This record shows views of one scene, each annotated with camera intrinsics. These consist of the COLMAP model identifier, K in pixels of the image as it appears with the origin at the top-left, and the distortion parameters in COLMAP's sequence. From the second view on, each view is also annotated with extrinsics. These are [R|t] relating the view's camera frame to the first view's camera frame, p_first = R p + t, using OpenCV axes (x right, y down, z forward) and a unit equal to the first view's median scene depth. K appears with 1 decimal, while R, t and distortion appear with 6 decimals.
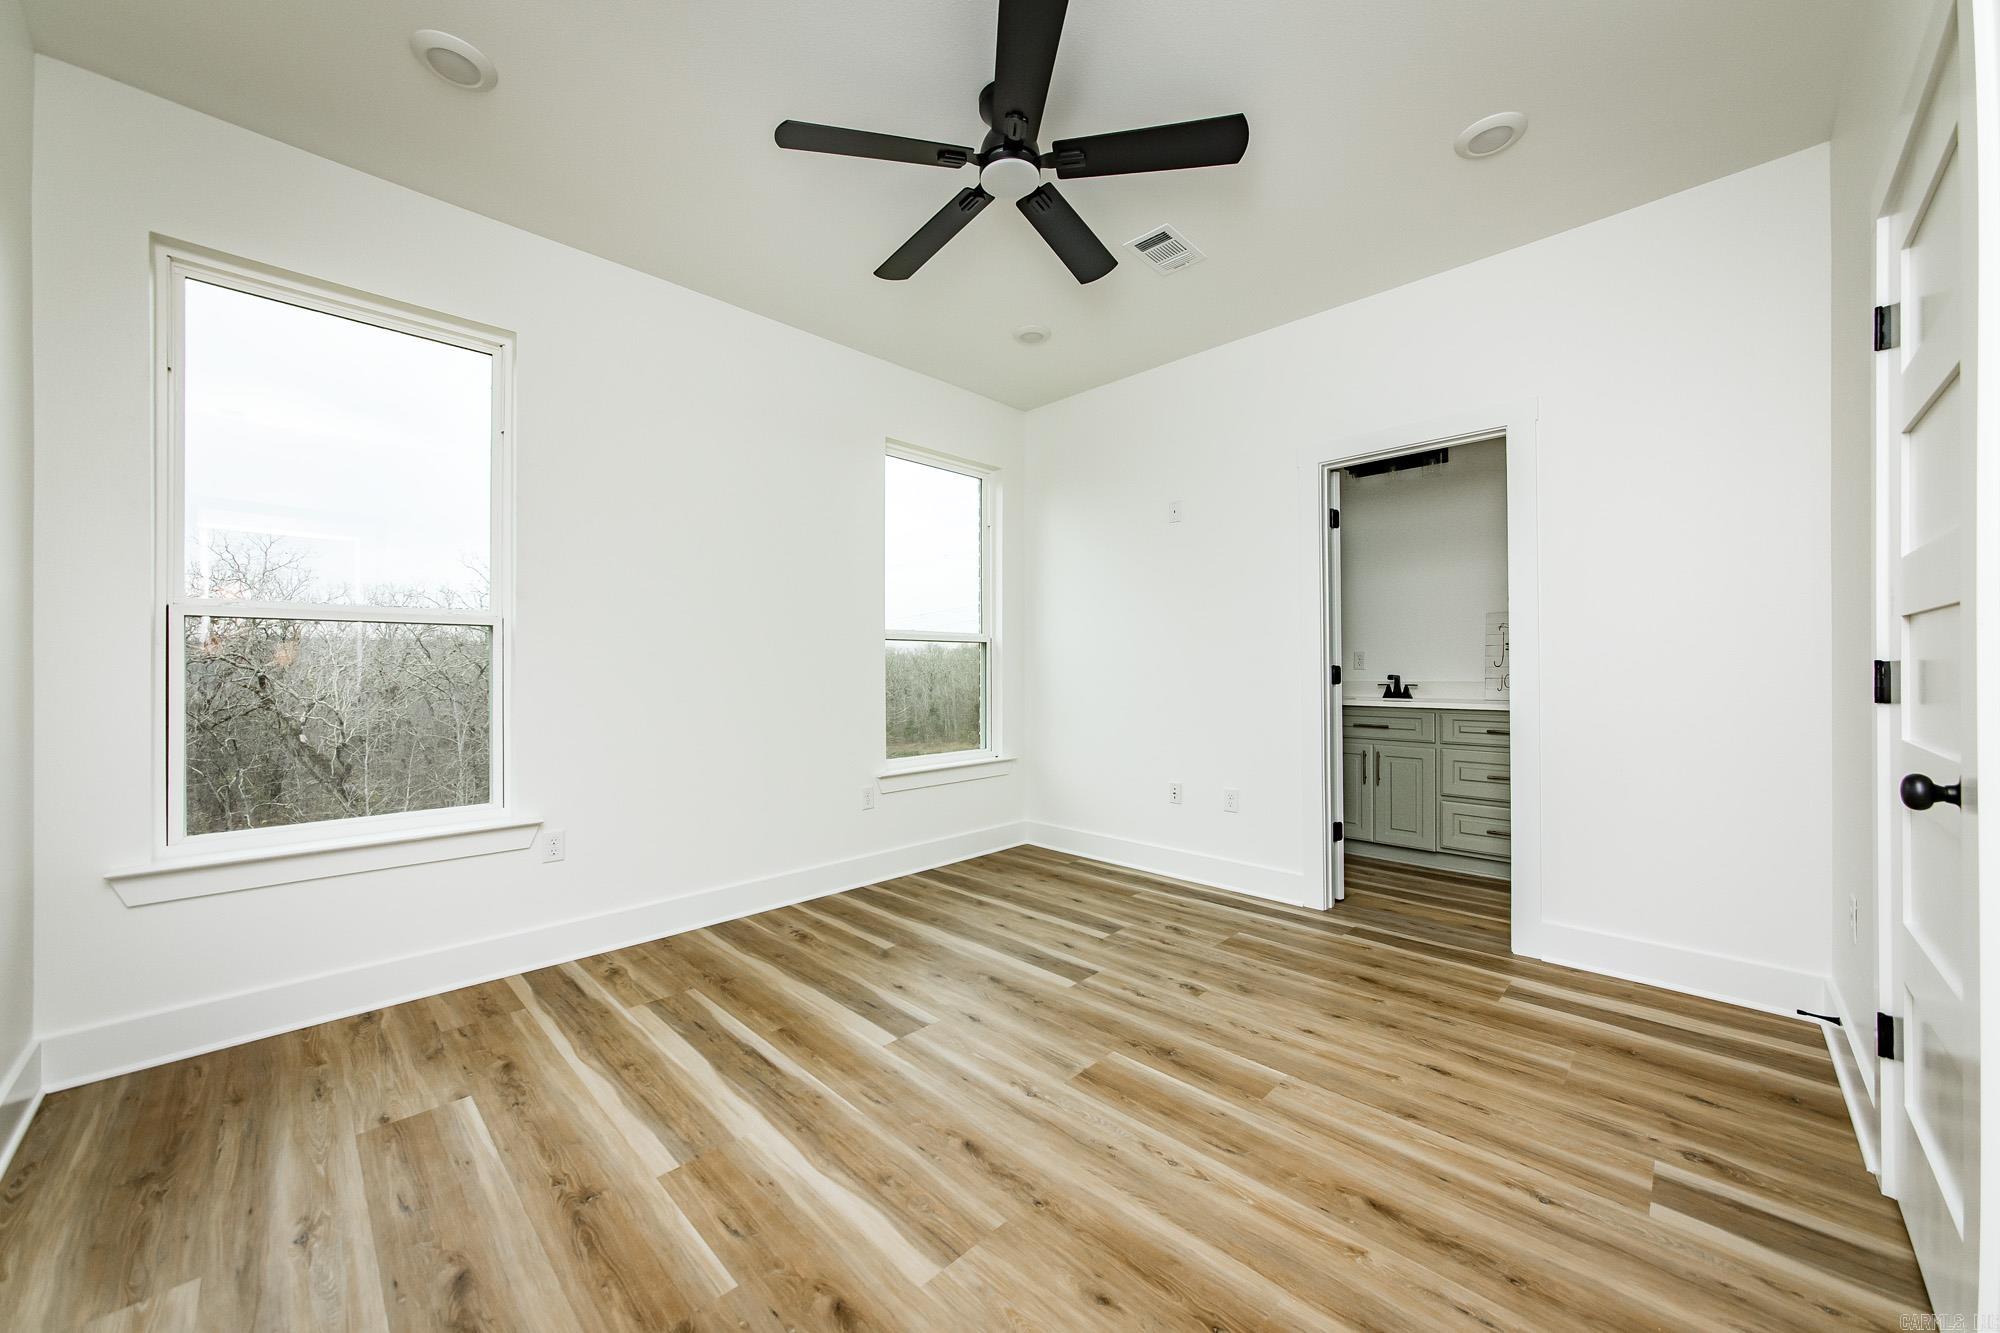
lens RADIAL K [[738.4, 0, 994.5], [0, 738.4, 655.5], [0, 0, 1]] dist [-0.011792, -0.000088]
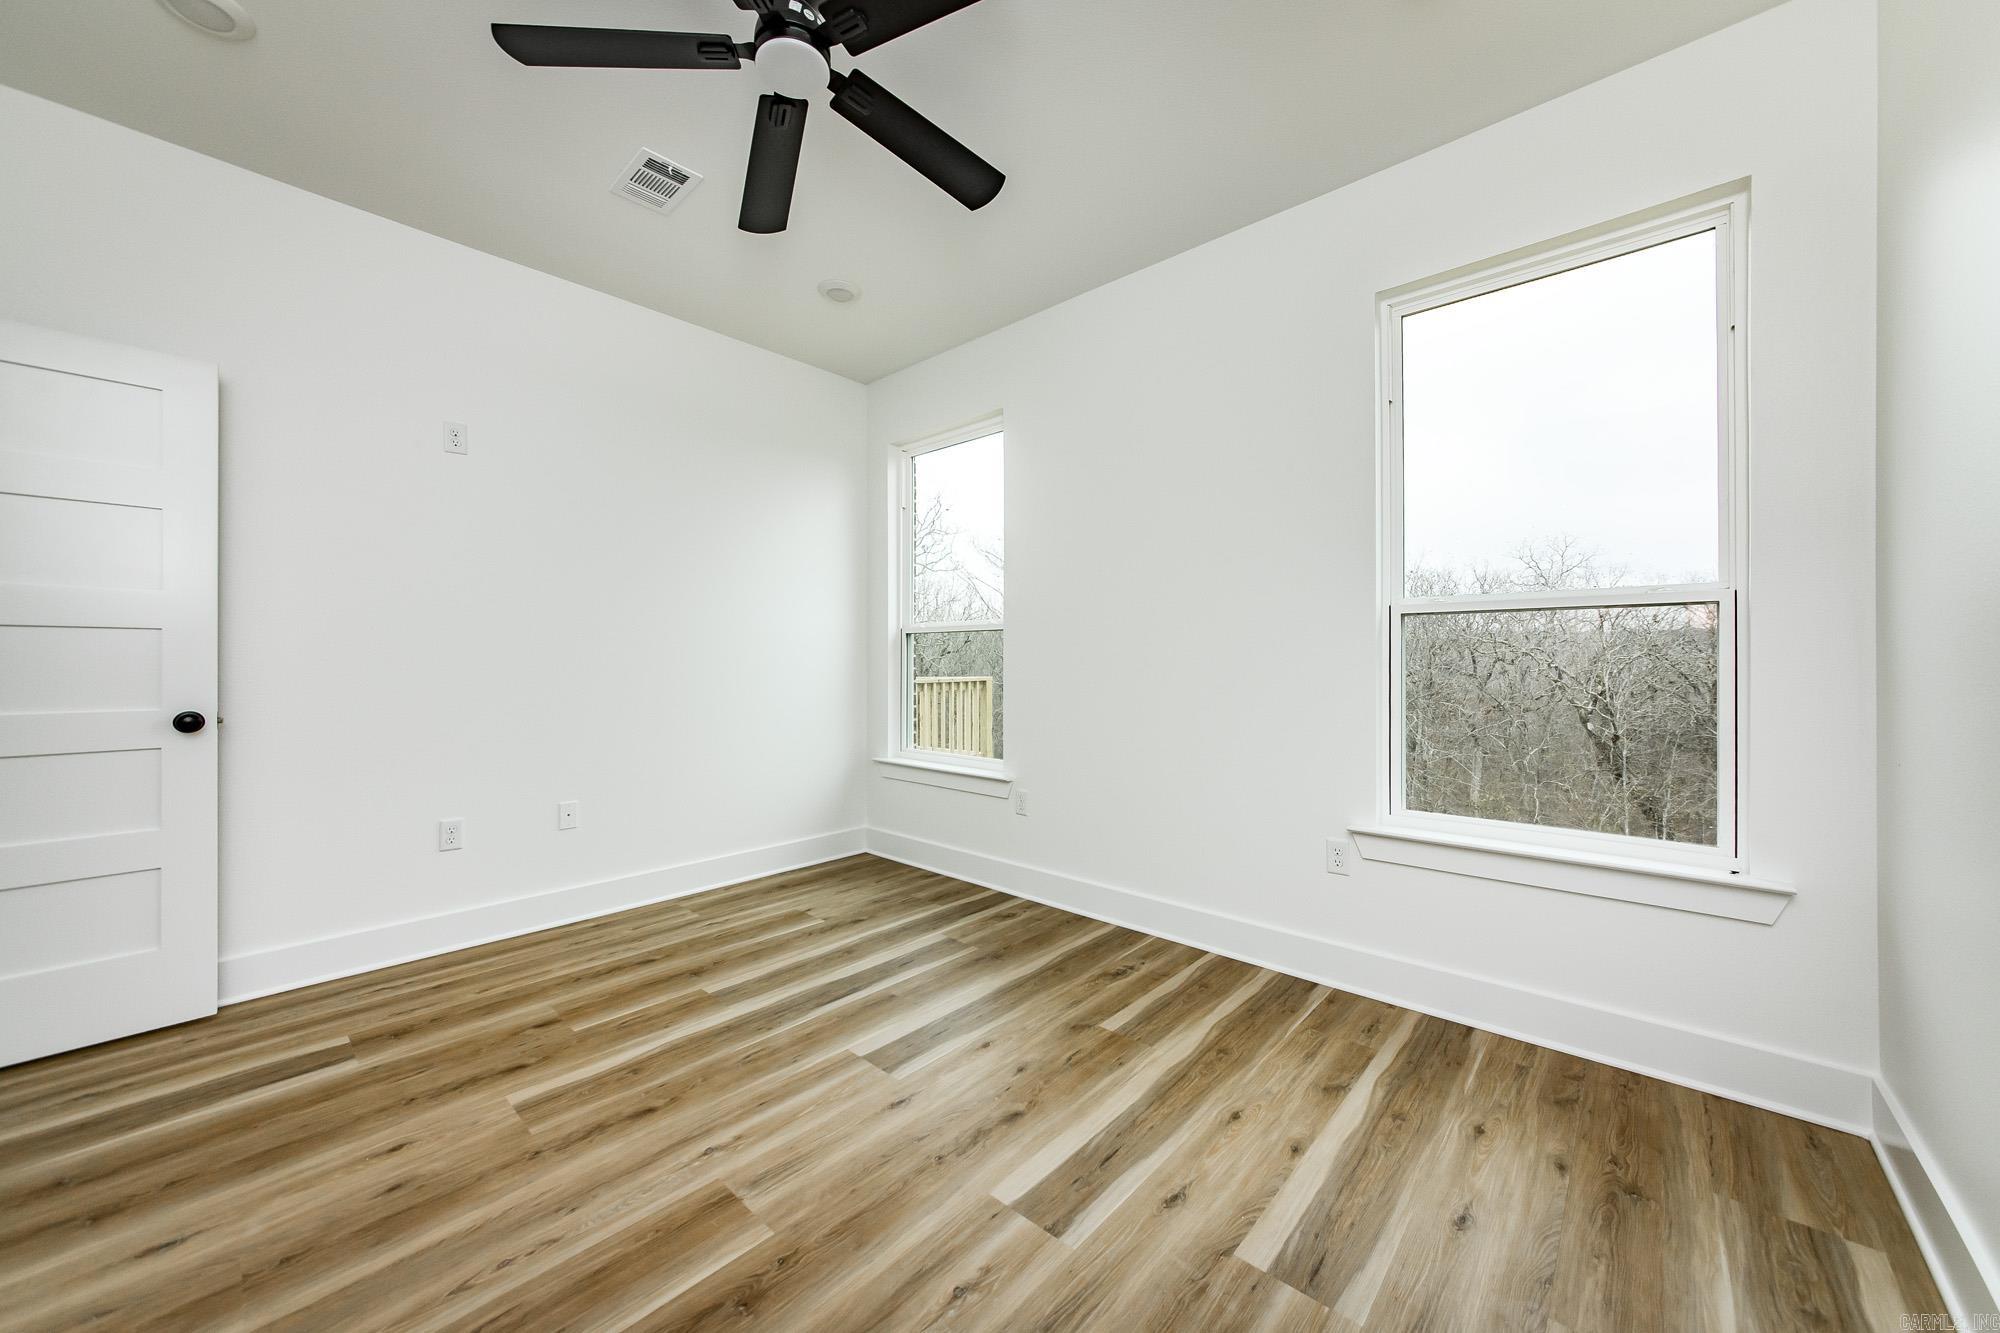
lens RADIAL K [[741.6, 0, 967.3], [0, 741.6, 640.9], [0, 0, 1]] dist [-0.001241, -0.000207]
pose [[0.013285, -0.023931, -0.999625, 0.715050], [0.017263, 0.999570, -0.023701, 0.026879], [0.999763, -0.016942, 0.013692, 1.006110]]
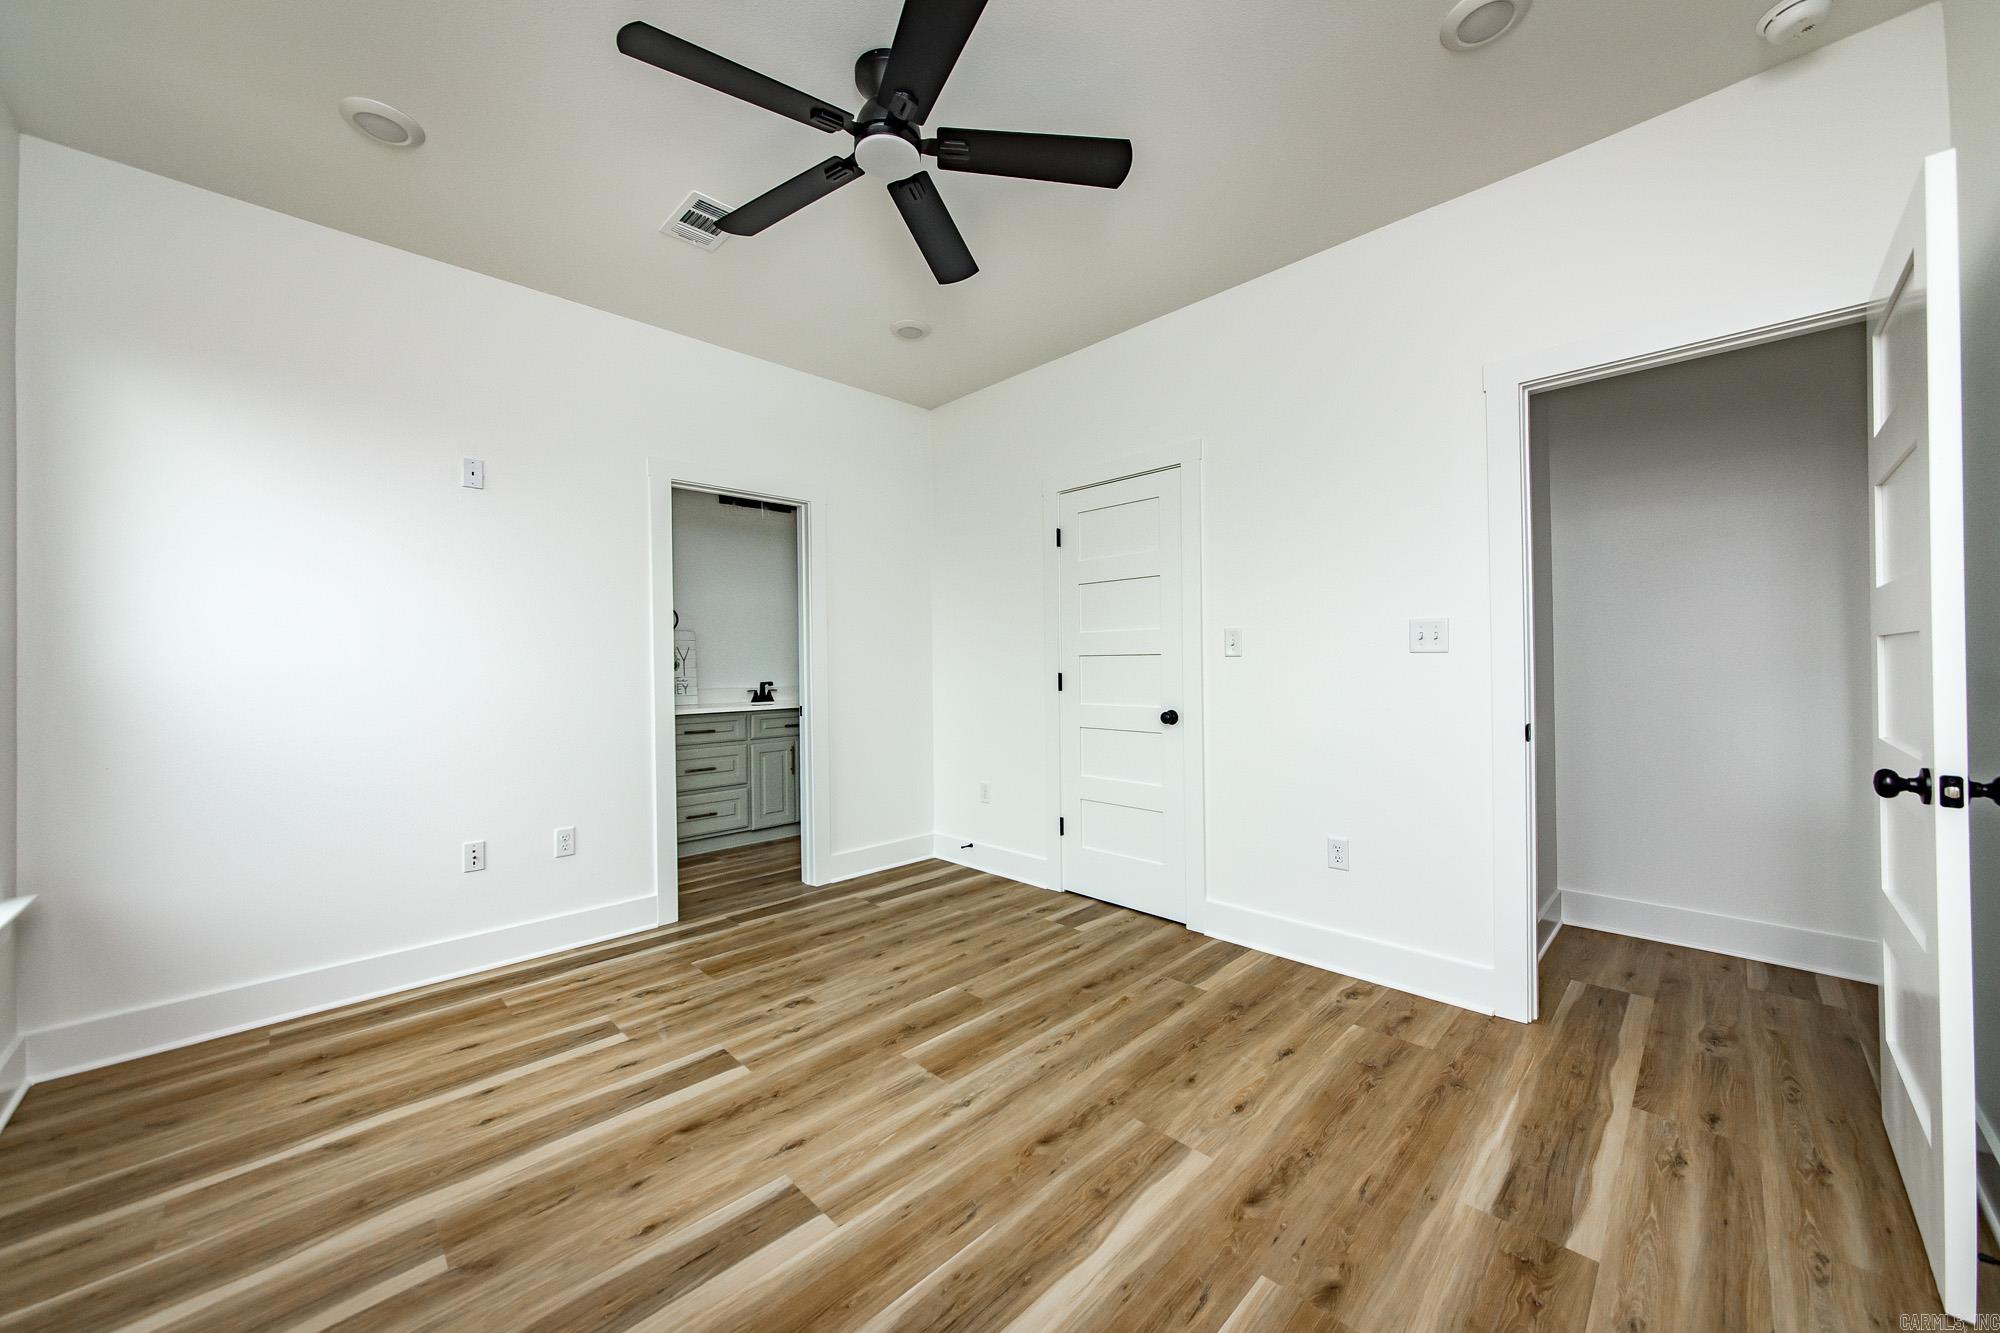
lens RADIAL K [[747.6, 0, 1021.2], [0, 747.6, 663.5], [0, 0, 1]] dist [-0.008978, 0.000134]
pose [[-0.028359, 0.000521, 0.999598, -0.755160], [-0.003831, 0.999992, -0.000630, -0.004009], [-0.999590, -0.003847, -0.028357, 0.742508]]
